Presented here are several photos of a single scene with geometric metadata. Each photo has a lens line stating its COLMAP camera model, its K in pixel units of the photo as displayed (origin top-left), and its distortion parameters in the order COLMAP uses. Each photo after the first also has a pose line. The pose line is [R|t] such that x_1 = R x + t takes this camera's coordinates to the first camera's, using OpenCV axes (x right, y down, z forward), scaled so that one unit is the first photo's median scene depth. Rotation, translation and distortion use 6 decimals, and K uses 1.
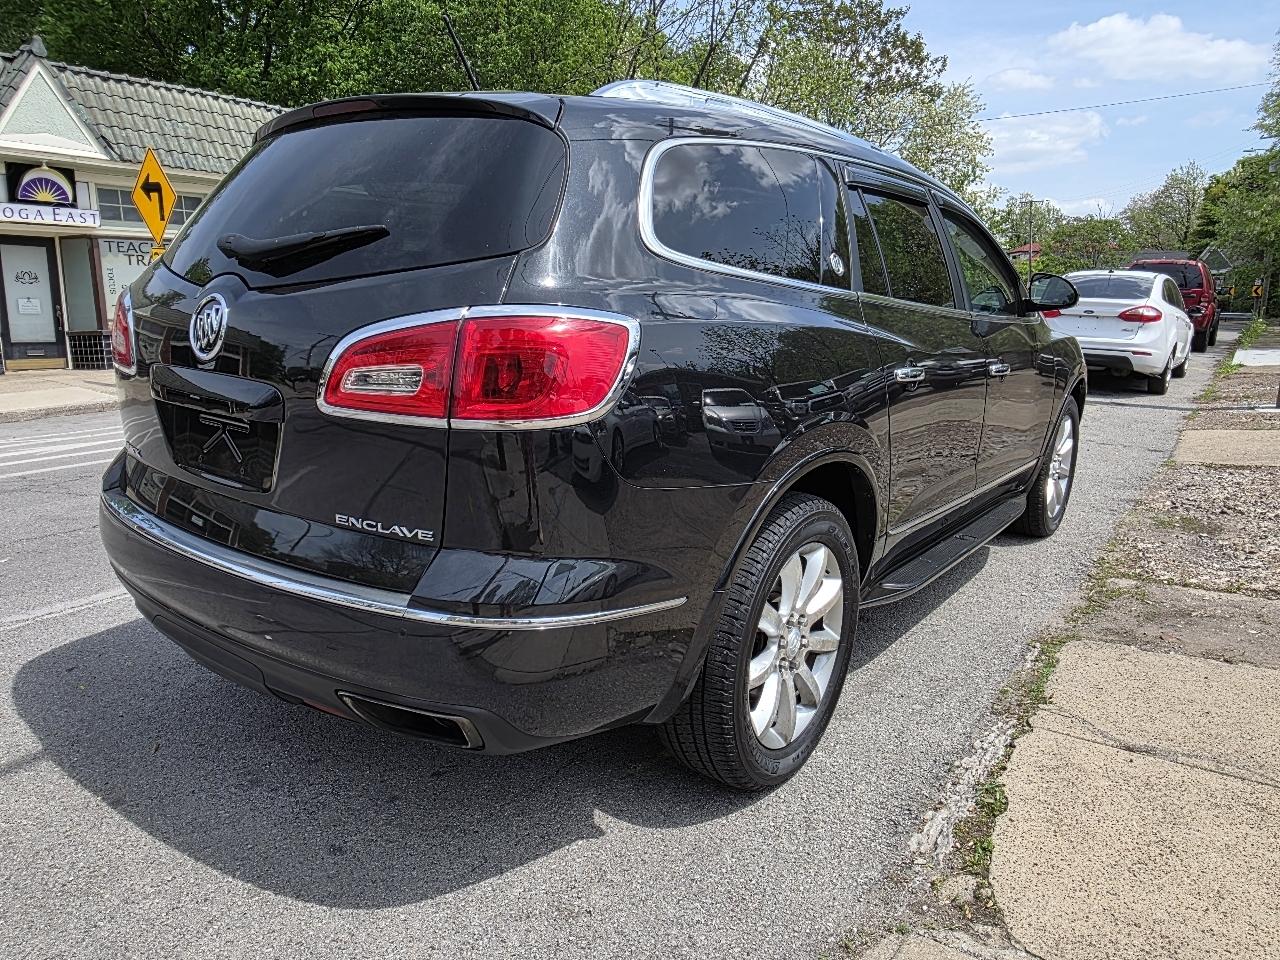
lens RADIAL K [[871.8, 0, 604.0], [0, 871.8, 516.1], [0, 0, 1]] dist [0.038858, -0.019093]
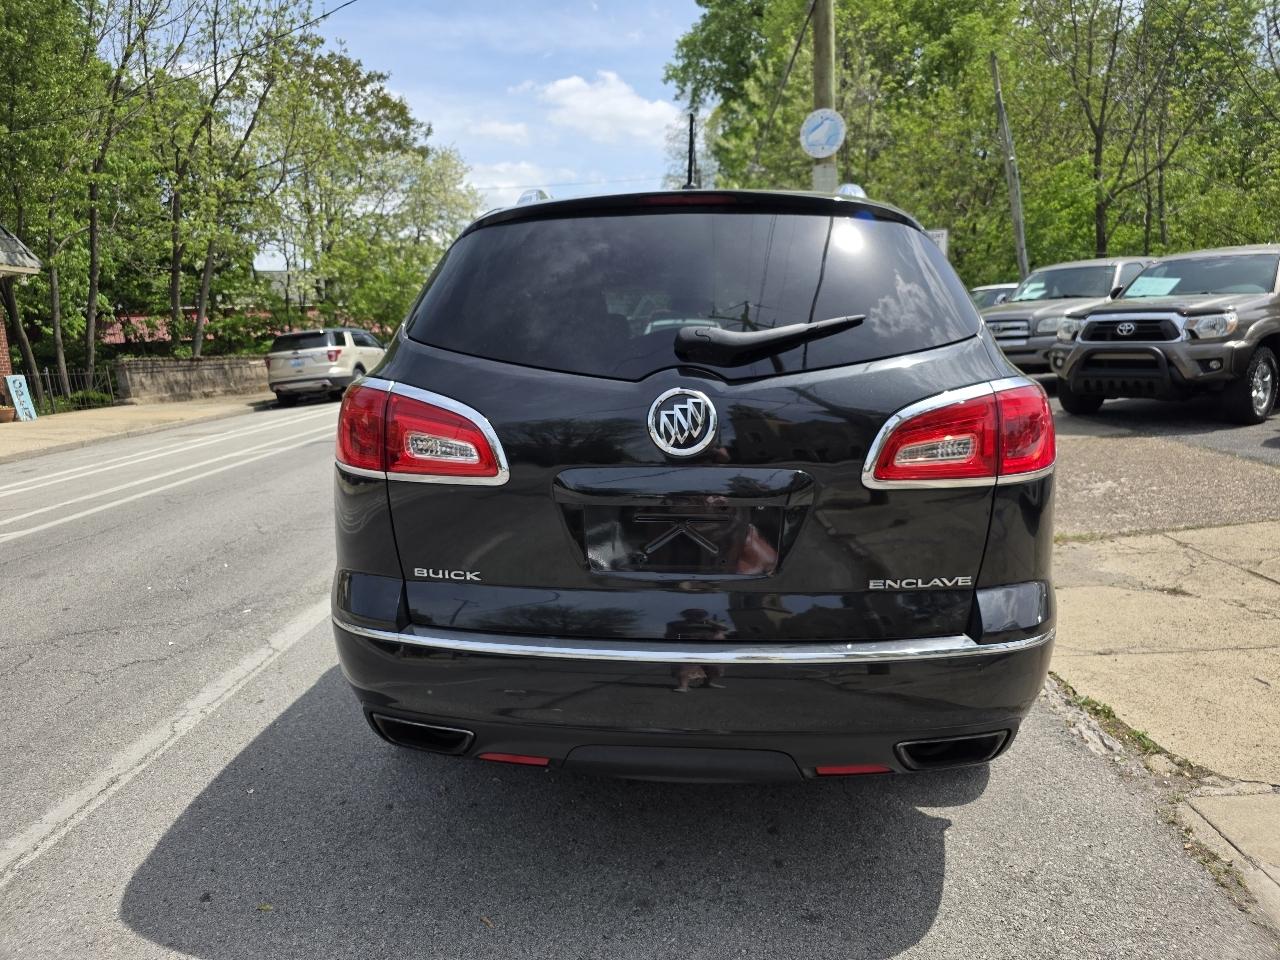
lens RADIAL K [[871.8, 0, 655.3], [0, 871.8, 510.7], [0, 0, 1]] dist [0.038858, -0.019093]
pose [[0.824450, -0.144515, 0.547173, -0.914666], [0.175260, 0.984514, -0.004050, -0.107279], [-0.538114, 0.099237, 0.837010, 0.195465]]
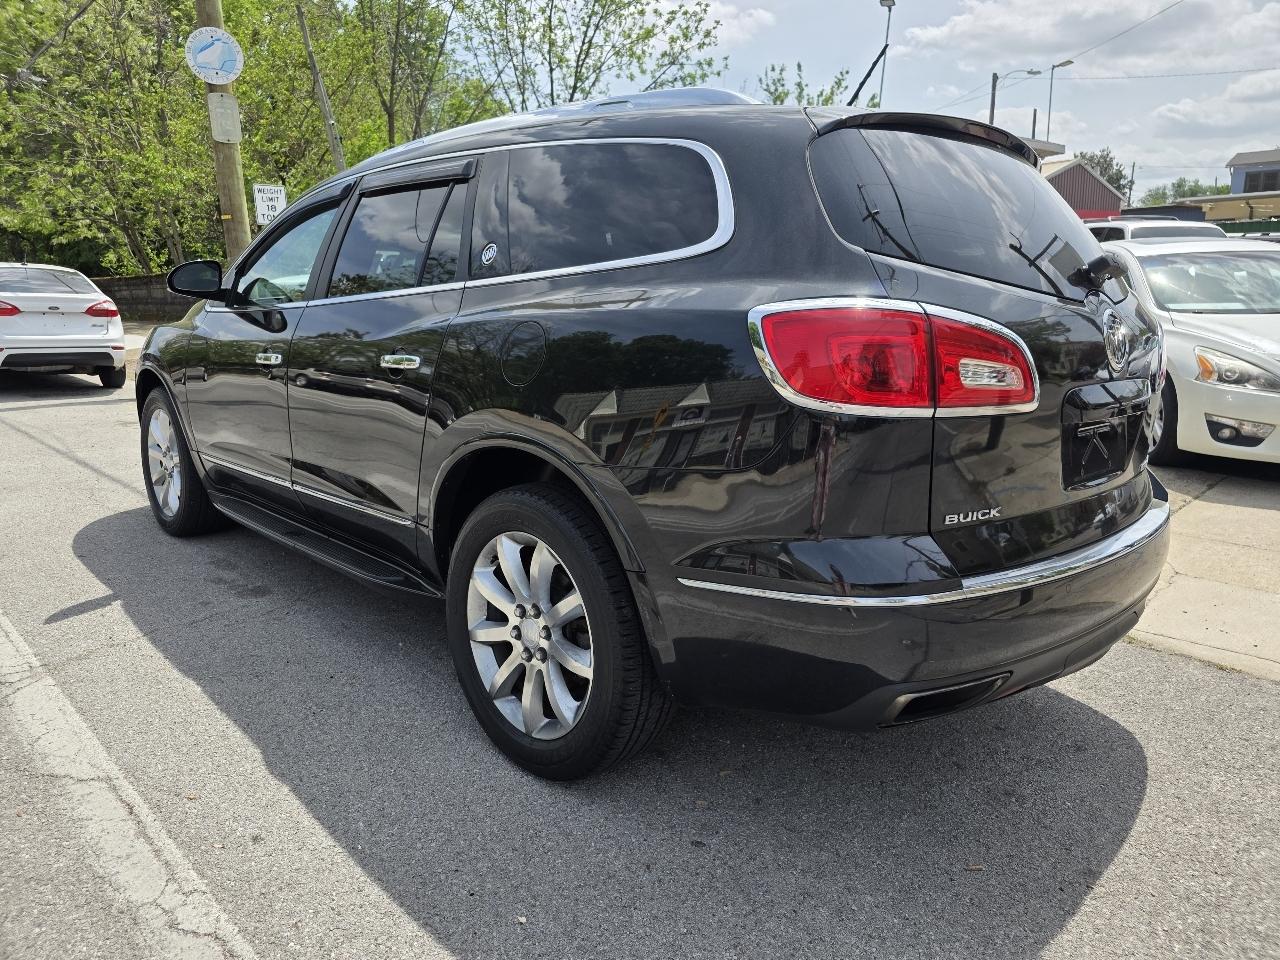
lens RADIAL K [[871.8, 0, 648.8], [0, 871.8, 490.5], [0, 0, 1]] dist [0.038858, -0.019093]
pose [[0.151486, -0.225713, 0.962344, -1.522439], [0.241388, 0.952550, 0.185418, -0.367539], [-0.958532, 0.204210, 0.198782, 1.347594]]
